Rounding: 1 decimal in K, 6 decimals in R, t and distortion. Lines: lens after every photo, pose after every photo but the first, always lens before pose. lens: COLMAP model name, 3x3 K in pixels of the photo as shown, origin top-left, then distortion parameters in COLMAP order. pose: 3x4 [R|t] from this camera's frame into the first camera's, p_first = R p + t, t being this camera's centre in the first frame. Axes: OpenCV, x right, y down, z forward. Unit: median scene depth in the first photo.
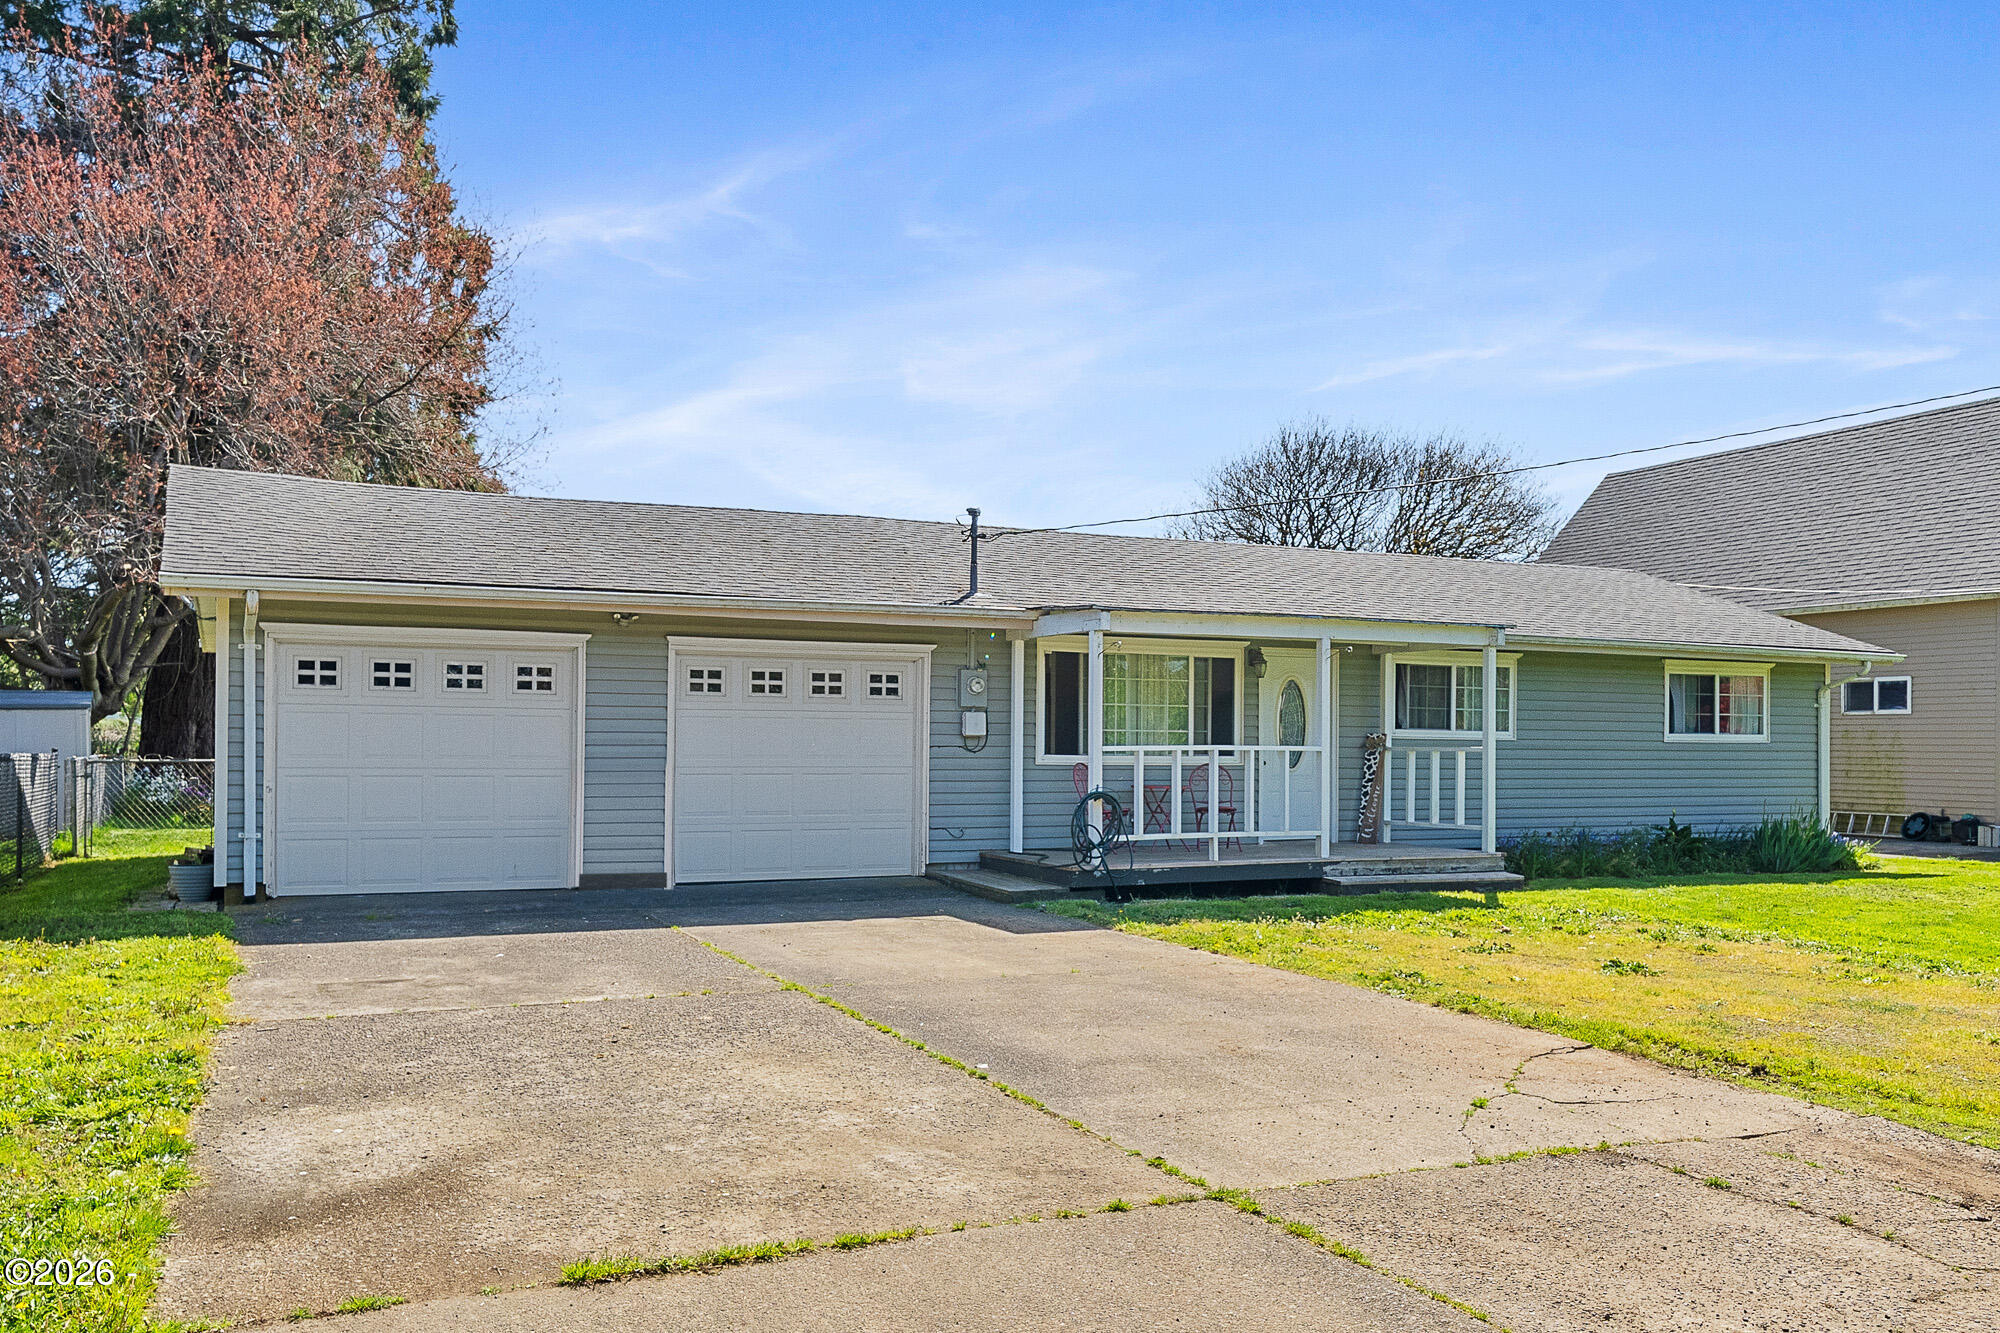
lens RADIAL K [[1235.5, 0, 1002.8], [0, 1235.5, 740.0], [0, 0, 1]] dist [-0.026068, -0.000209]
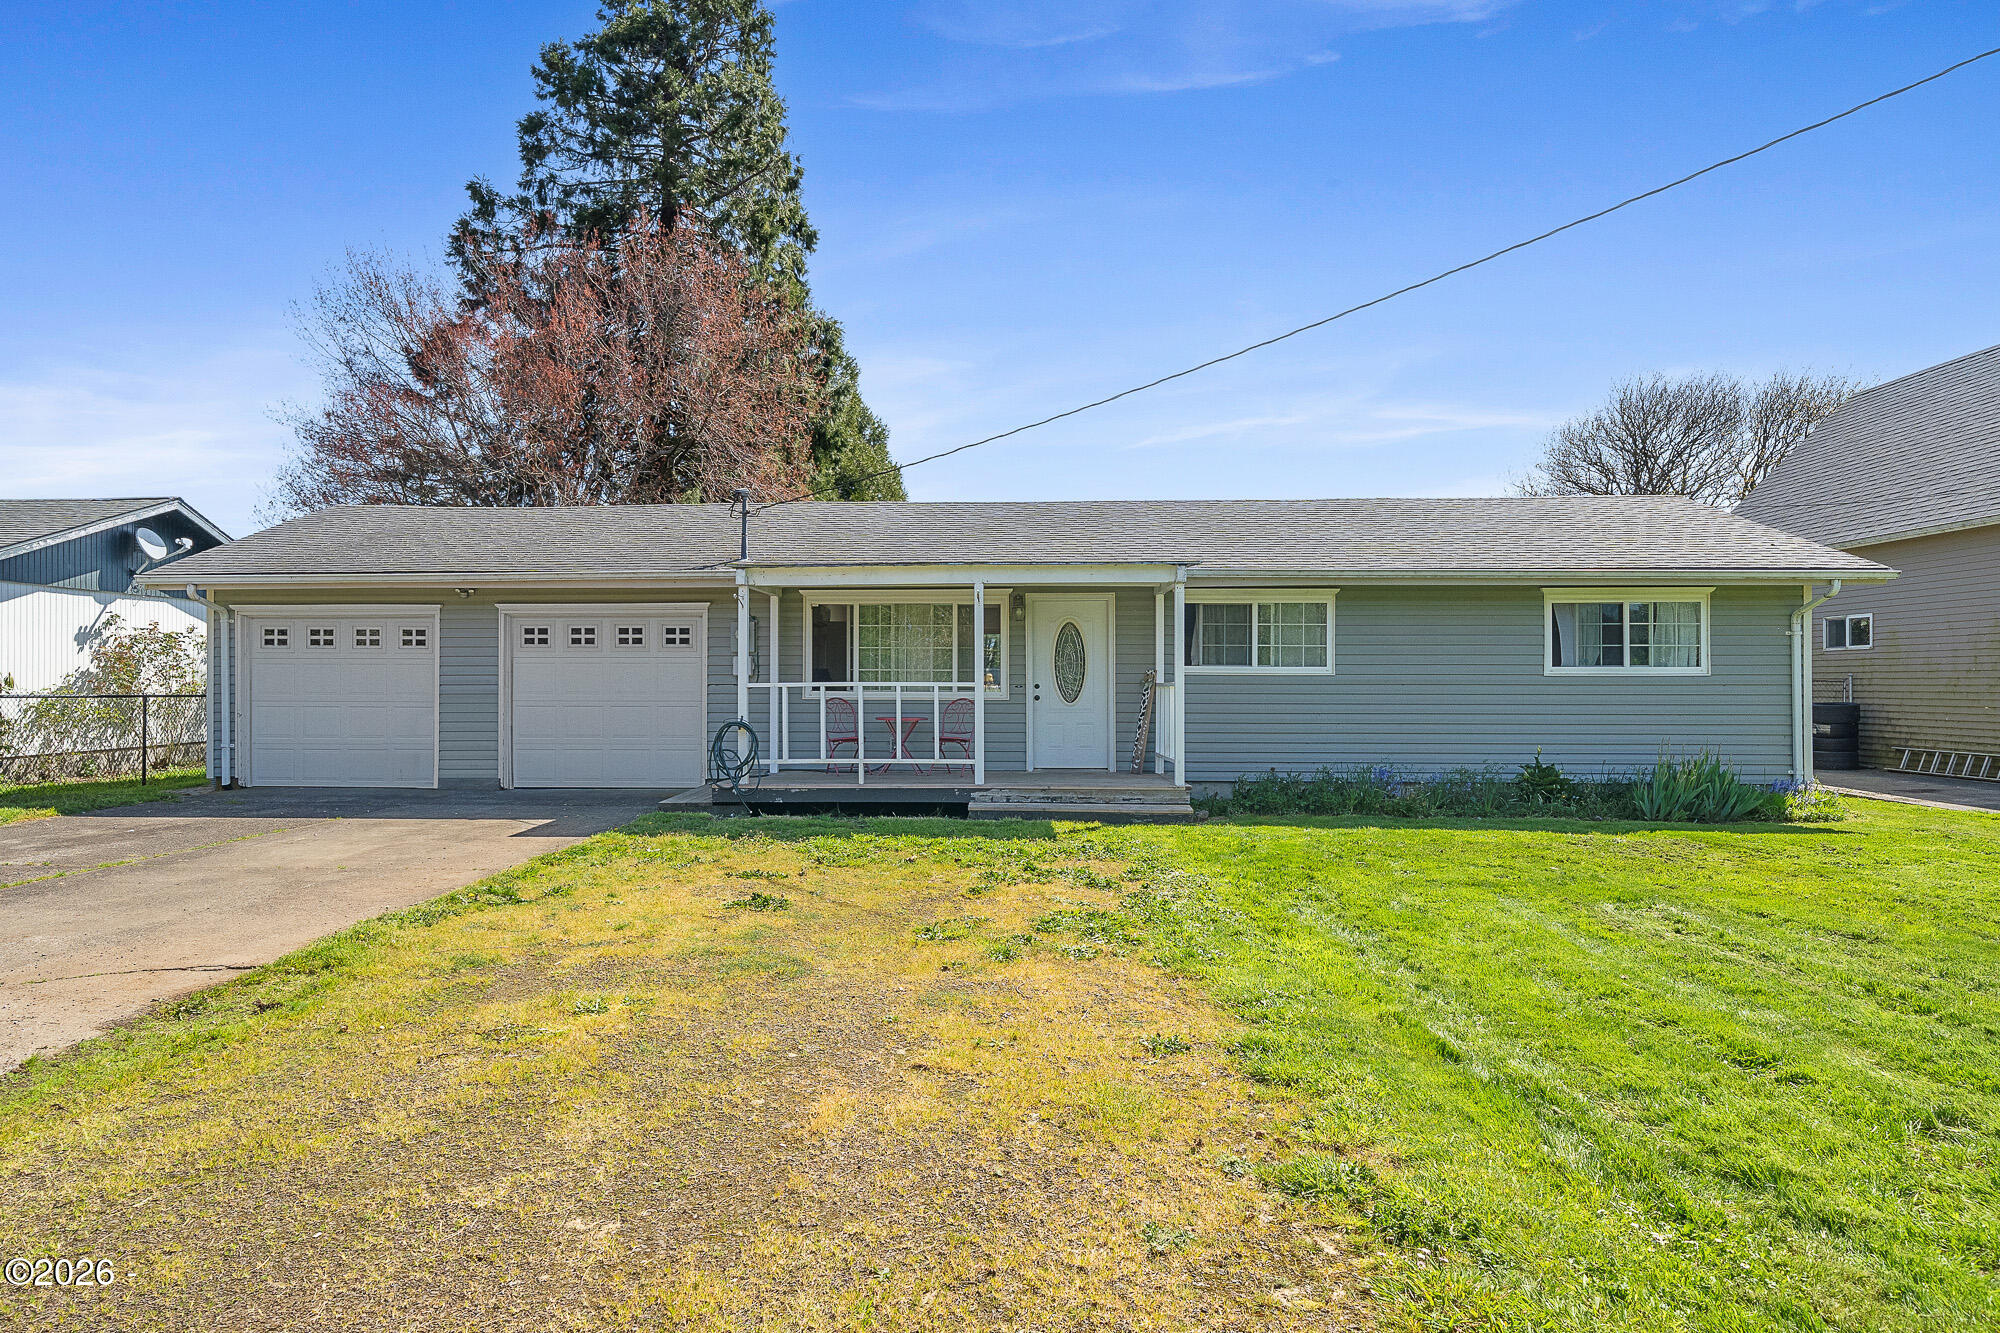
lens RADIAL K [[970.8, 0, 1000.0], [0, 970.8, 682.1], [0, 0, 1]] dist [-0.019810, 0.000029]
pose [[0.926781, -0.006062, -0.375552, 0.545930], [0.007007, 0.999975, 0.001152, 0.003603], [0.375536, -0.003699, 0.926800, 0.194187]]
